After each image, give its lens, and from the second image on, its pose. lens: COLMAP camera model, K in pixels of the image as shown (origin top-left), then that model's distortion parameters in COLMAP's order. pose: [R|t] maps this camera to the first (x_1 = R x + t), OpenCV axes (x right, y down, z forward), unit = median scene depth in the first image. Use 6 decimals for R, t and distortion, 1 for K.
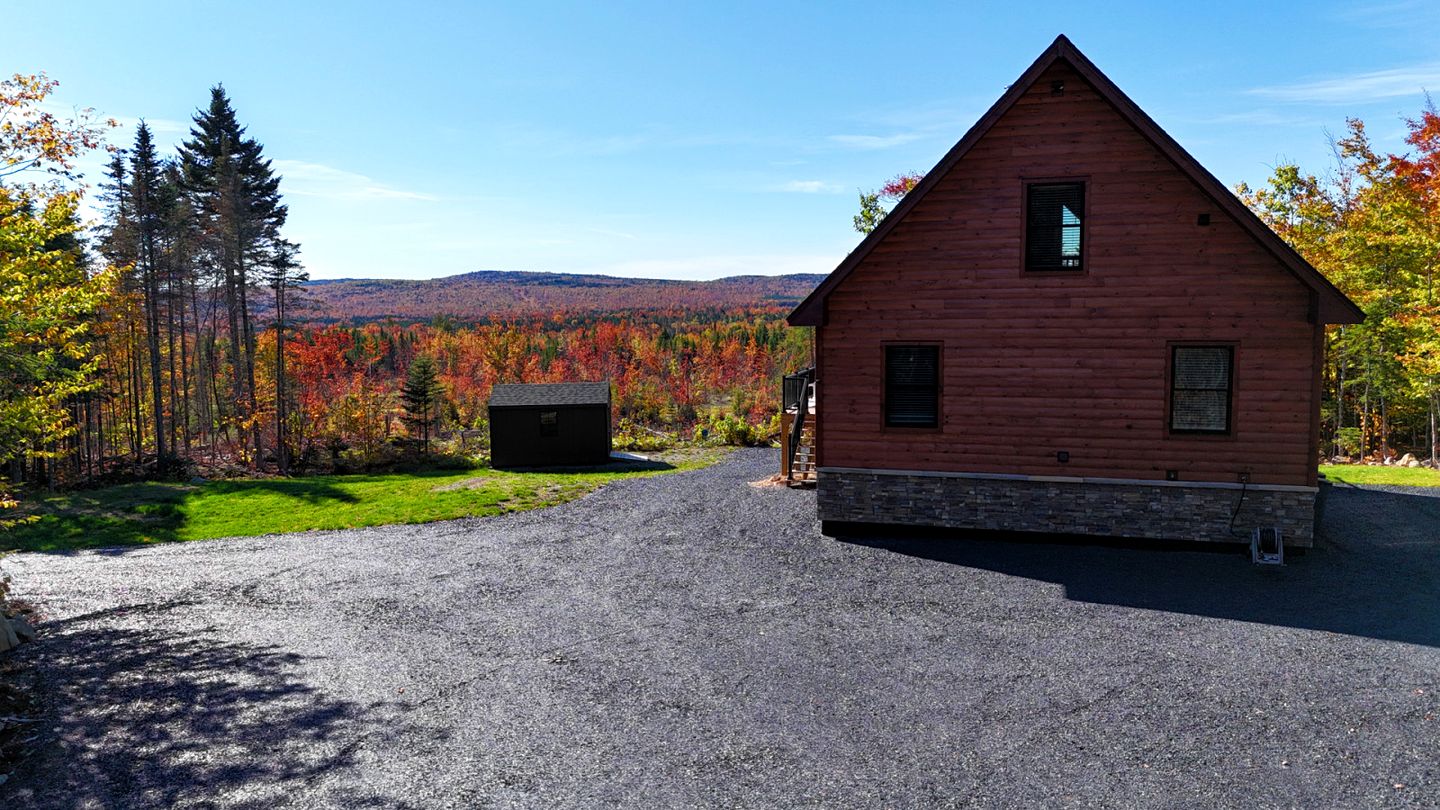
lens RADIAL K [[1050.3, 0, 720.0], [0, 1050.3, 405.0], [0, 0, 1]] dist [0.115668, -0.177495]
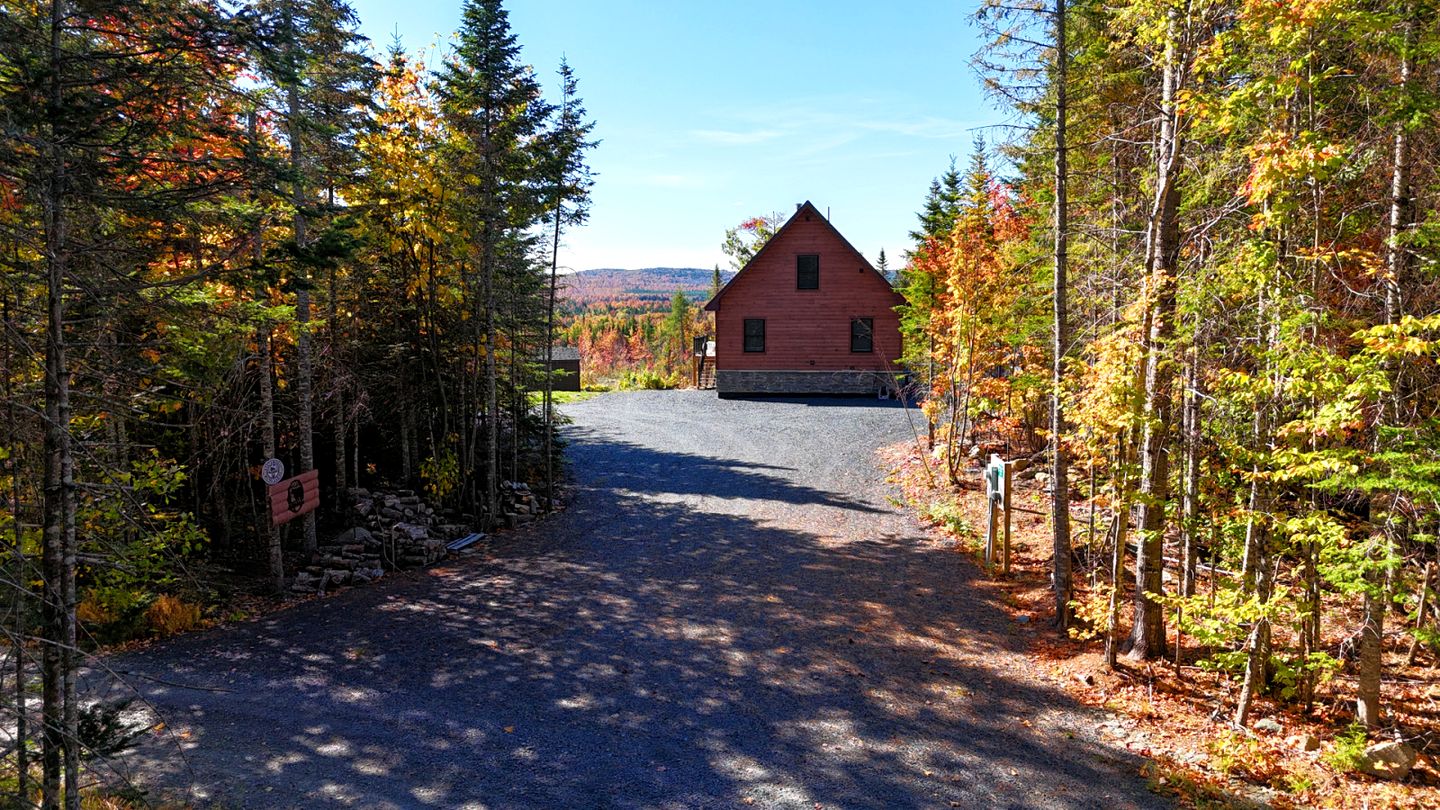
lens RADIAL K [[1050.3, 0, 720.0], [0, 1050.3, 405.0], [0, 0, 1]] dist [0.115668, -0.177495]
pose [[0.991576, -0.004385, 0.129448, -0.217509], [0.003637, 0.999975, 0.006015, 0.132069], [-0.129472, -0.005494, 0.991568, -1.433858]]
